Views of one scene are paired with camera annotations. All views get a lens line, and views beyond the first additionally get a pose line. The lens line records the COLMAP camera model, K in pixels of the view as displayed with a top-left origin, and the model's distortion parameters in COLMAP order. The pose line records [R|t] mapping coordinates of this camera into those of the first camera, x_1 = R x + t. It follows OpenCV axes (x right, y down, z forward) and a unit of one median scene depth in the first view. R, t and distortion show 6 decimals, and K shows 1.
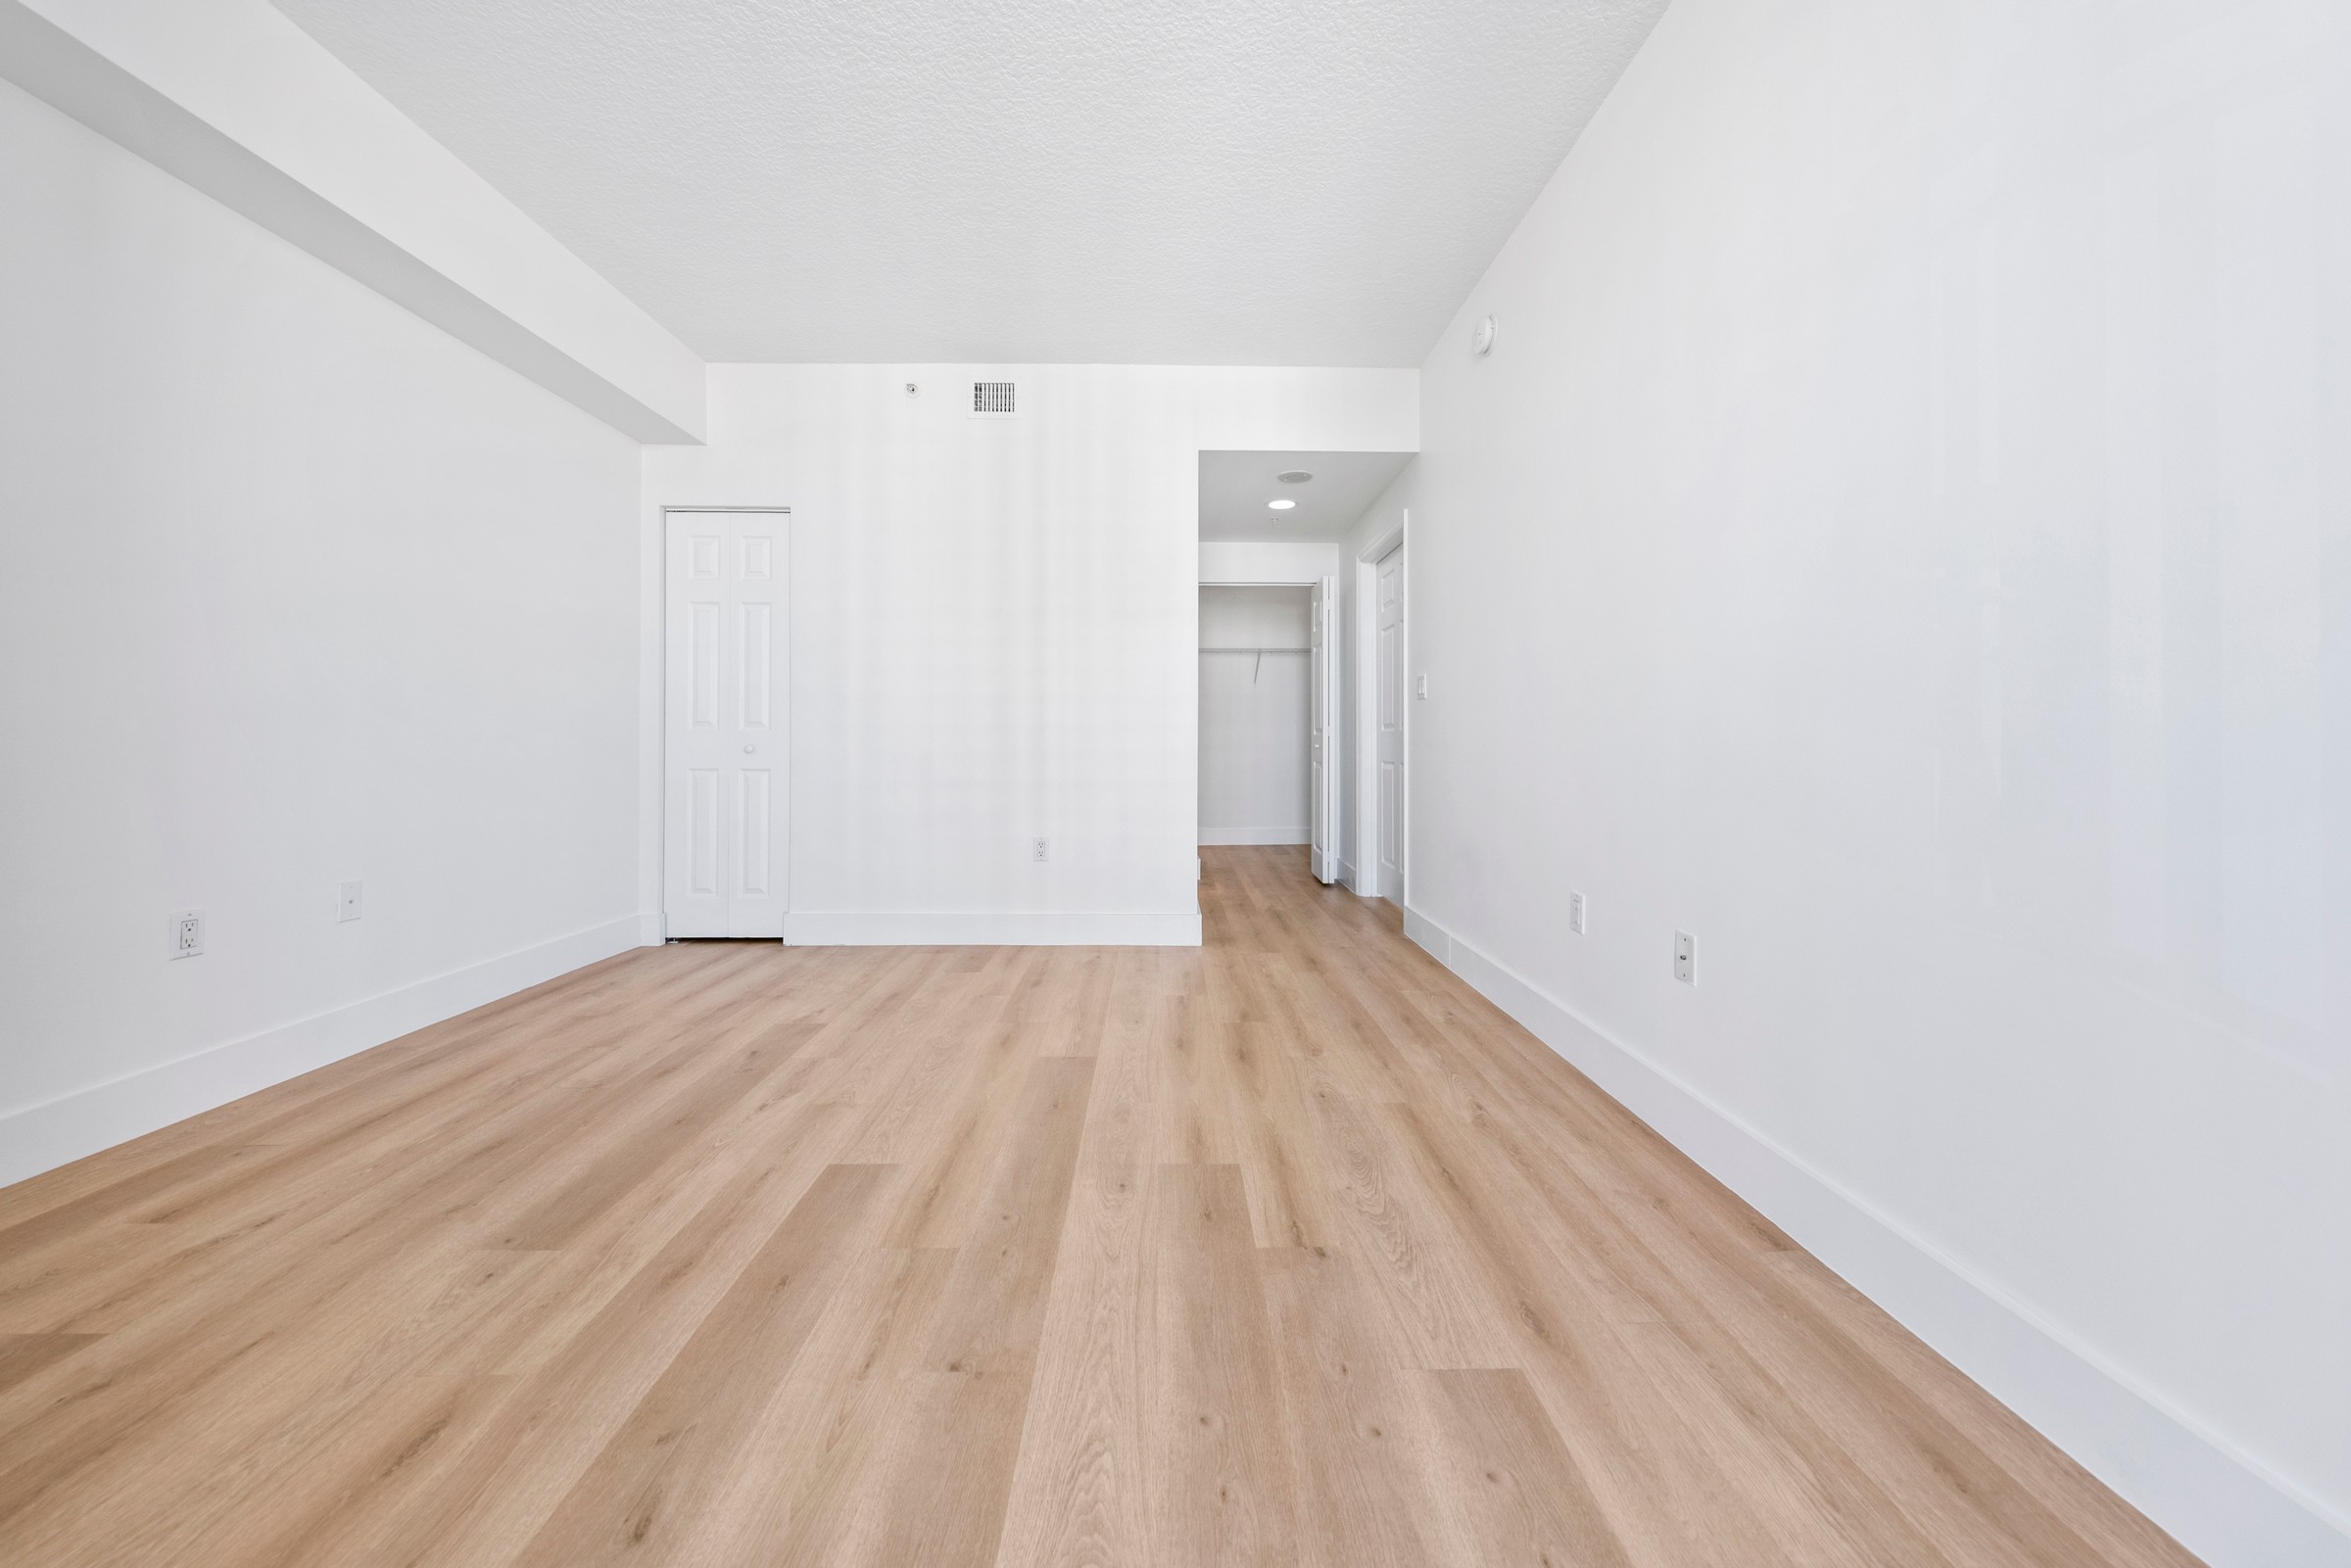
lens RADIAL K [[813.6, 0, 1168.6], [0, 813.6, 743.3], [0, 0, 1]] dist [-0.003625, 0.000282]
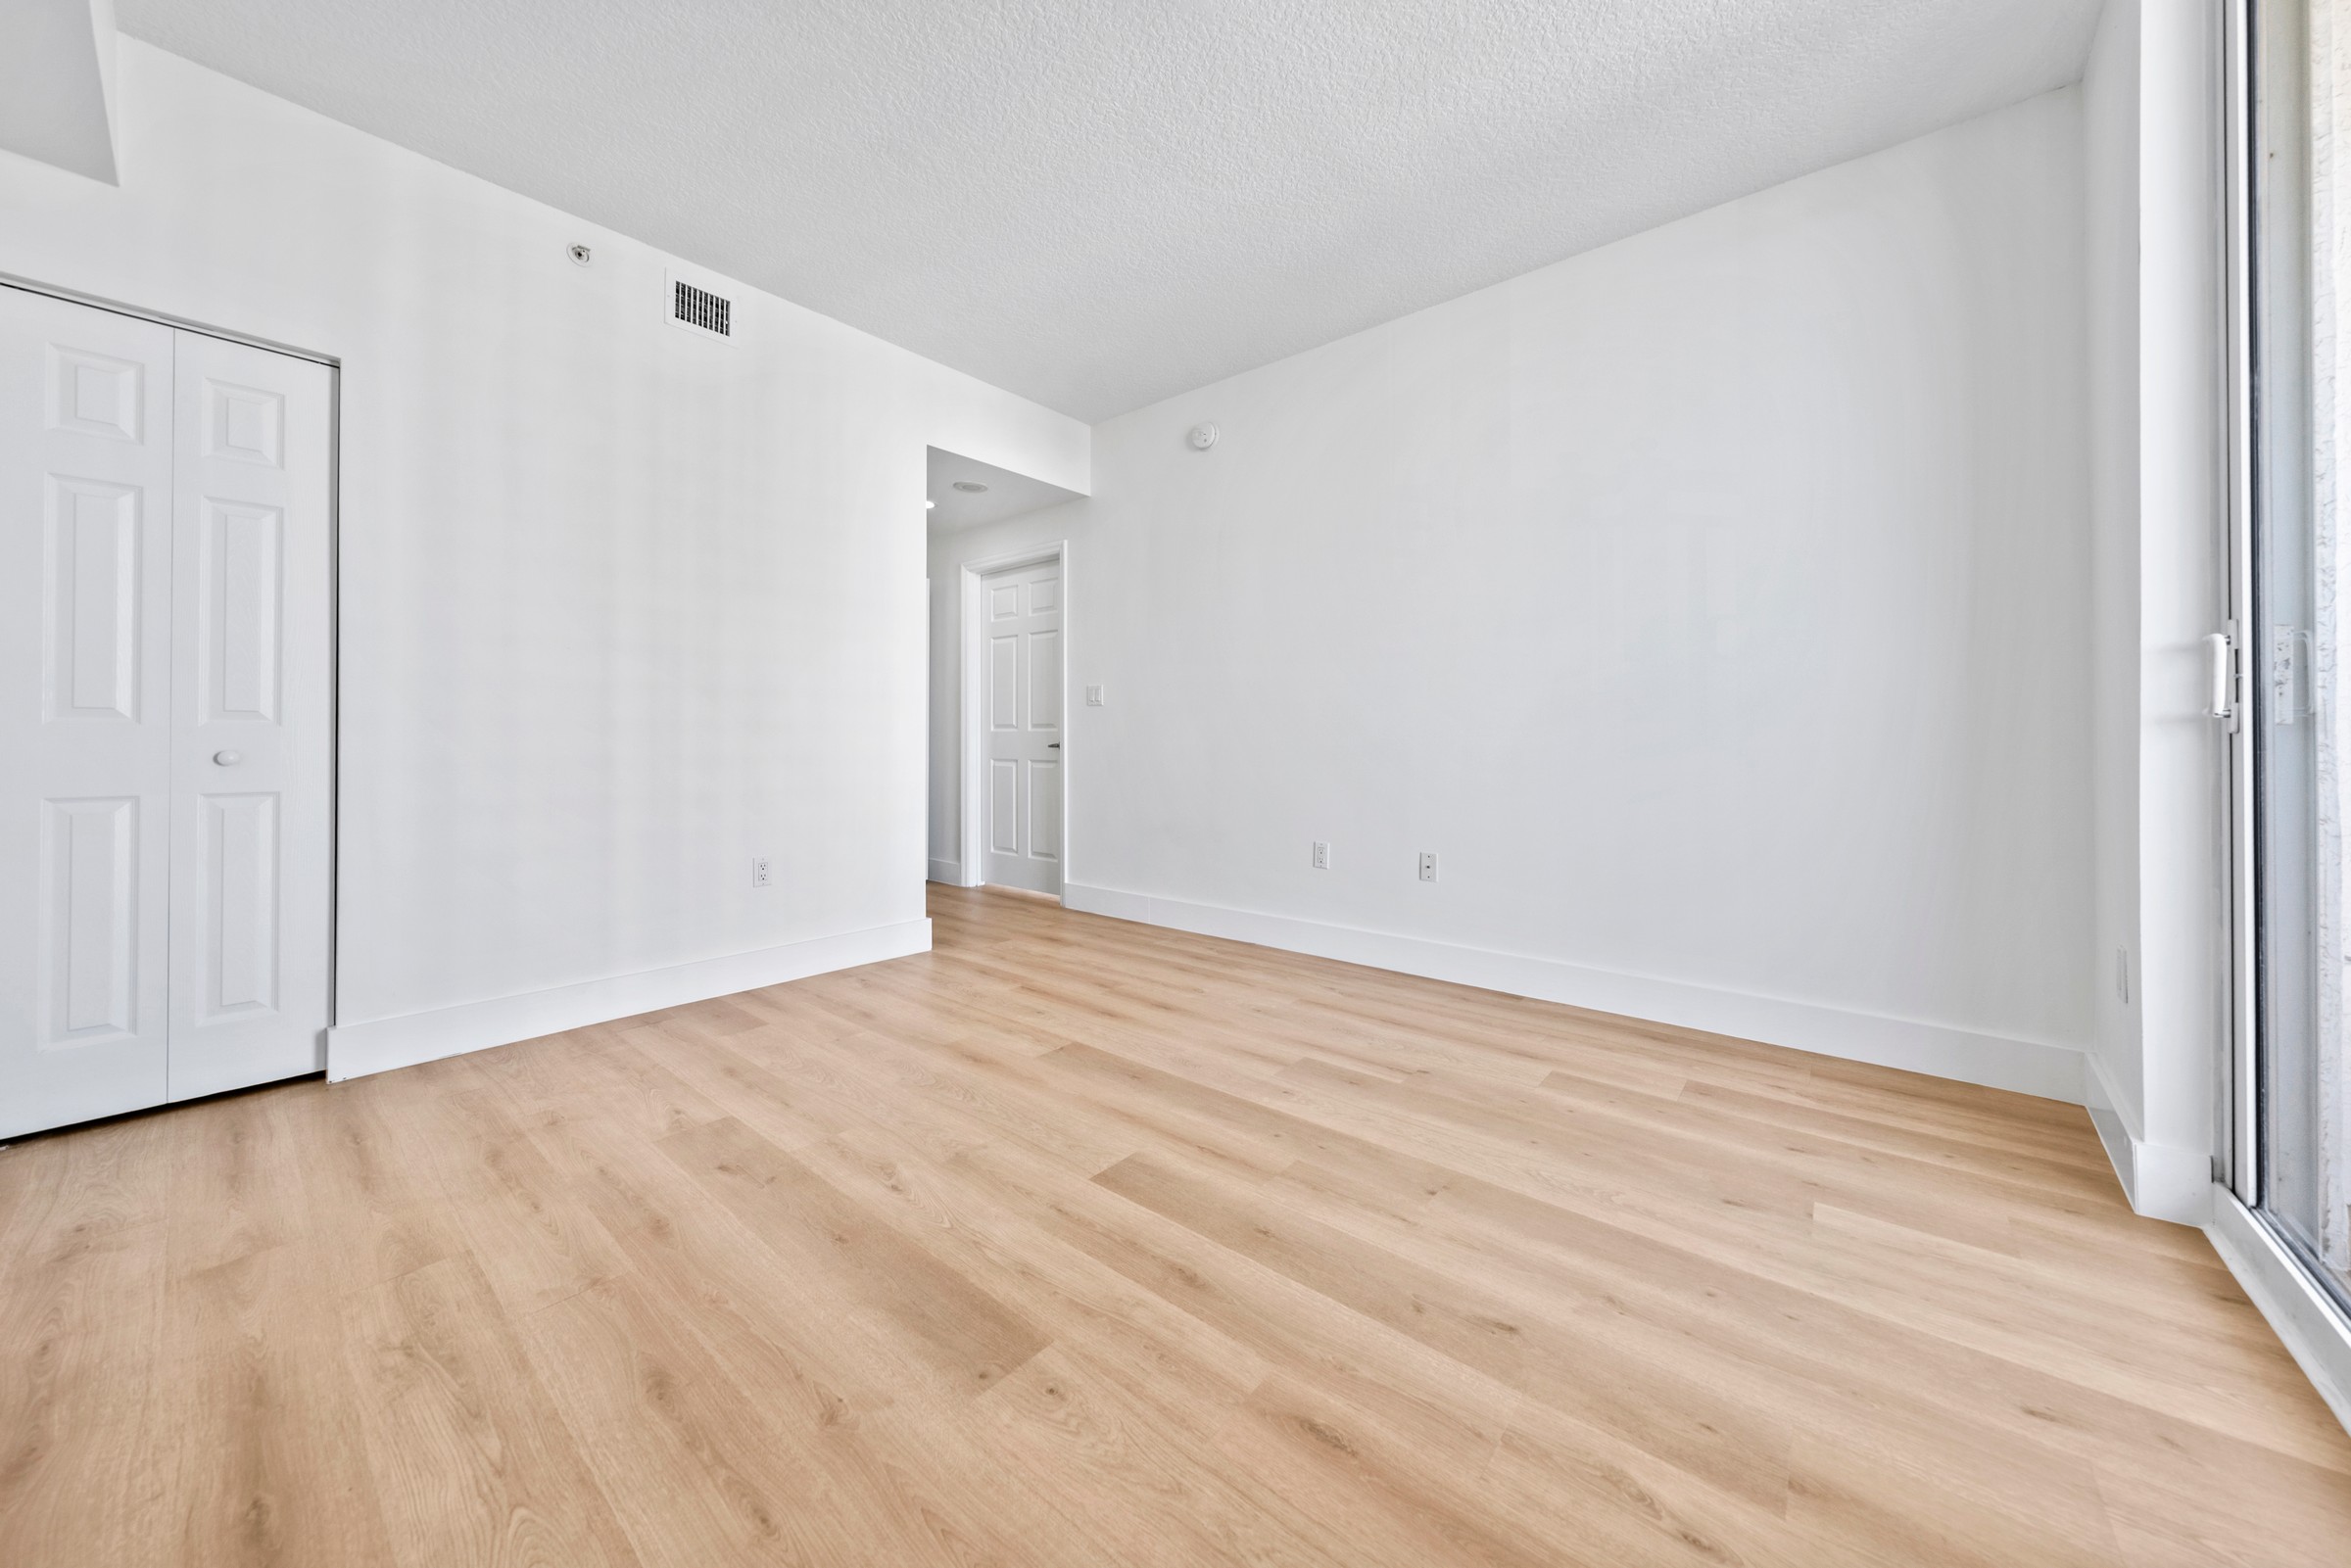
lens RADIAL K [[813.6, 0, 1182.4], [0, 813.6, 736.5], [0, 0, 1]] dist [-0.003625, 0.000282]
pose [[0.654103, 0.000511, 0.756406, -1.097456], [0.002087, 0.999995, -0.002480, -0.011864], [-0.756403, 0.003201, 0.654098, 0.276983]]
